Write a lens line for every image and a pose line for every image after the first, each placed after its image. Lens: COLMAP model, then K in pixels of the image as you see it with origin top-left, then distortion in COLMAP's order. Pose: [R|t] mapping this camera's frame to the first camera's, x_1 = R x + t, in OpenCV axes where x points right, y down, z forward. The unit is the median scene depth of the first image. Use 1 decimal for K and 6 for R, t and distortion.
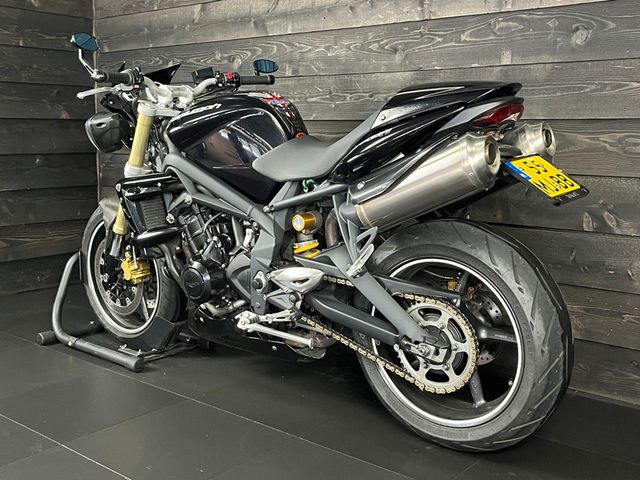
lens RADIAL K [[735.8, 0, 319.3], [0, 735.8, 238.4], [0, 0, 1]] dist [0.018159, 0.000000]
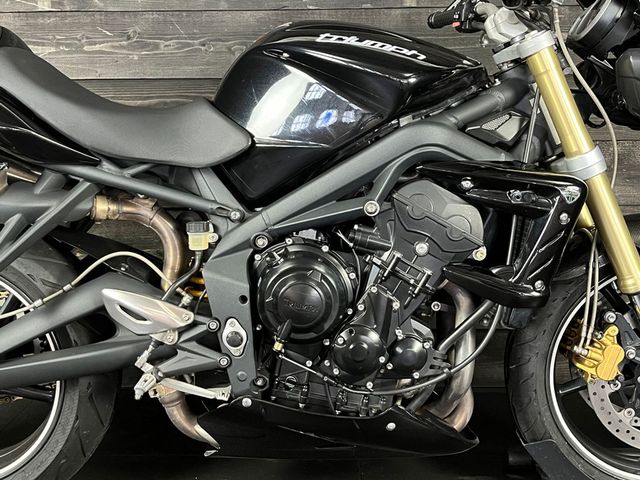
lens RADIAL K [[755.9, 0, 320.4], [0, 755.9, 240.2], [0, 0, 1]] dist [0.017952, 0.000000]
pose [[0.784482, -0.125366, 0.607348, -0.362171], [0.106378, 0.992041, 0.067368, -0.053878], [-0.610960, 0.011760, 0.791574, 0.435800]]
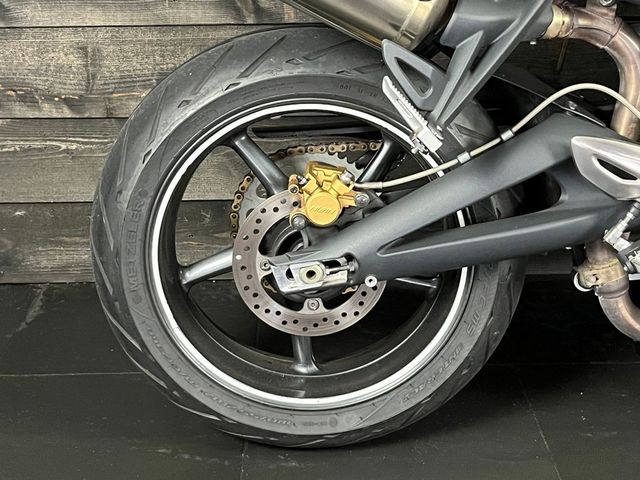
lens RADIAL K [[1112.7, 0, 318.9], [0, 1112.7, 238.9], [0, 0, 1]] dist [0.095820, 0.000000]
pose [[0.769619, -0.227625, 0.596552, -0.623619], [0.116513, 0.968675, 0.219301, -0.090777], [-0.627784, -0.099272, 0.772032, 0.599293]]
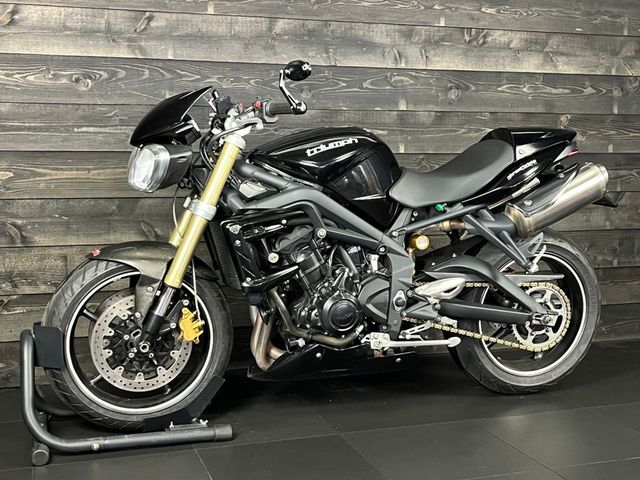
lens RADIAL K [[815.8, 0, 315.7], [0, 815.8, 243.5], [0, 0, 1]] dist [0.043952, 0.000000]
pose [[0.537528, -0.092064, 0.838205, -1.067088], [0.127994, 0.991412, 0.026811, -0.067826], [-0.833475, 0.092874, 0.544696, 0.397566]]
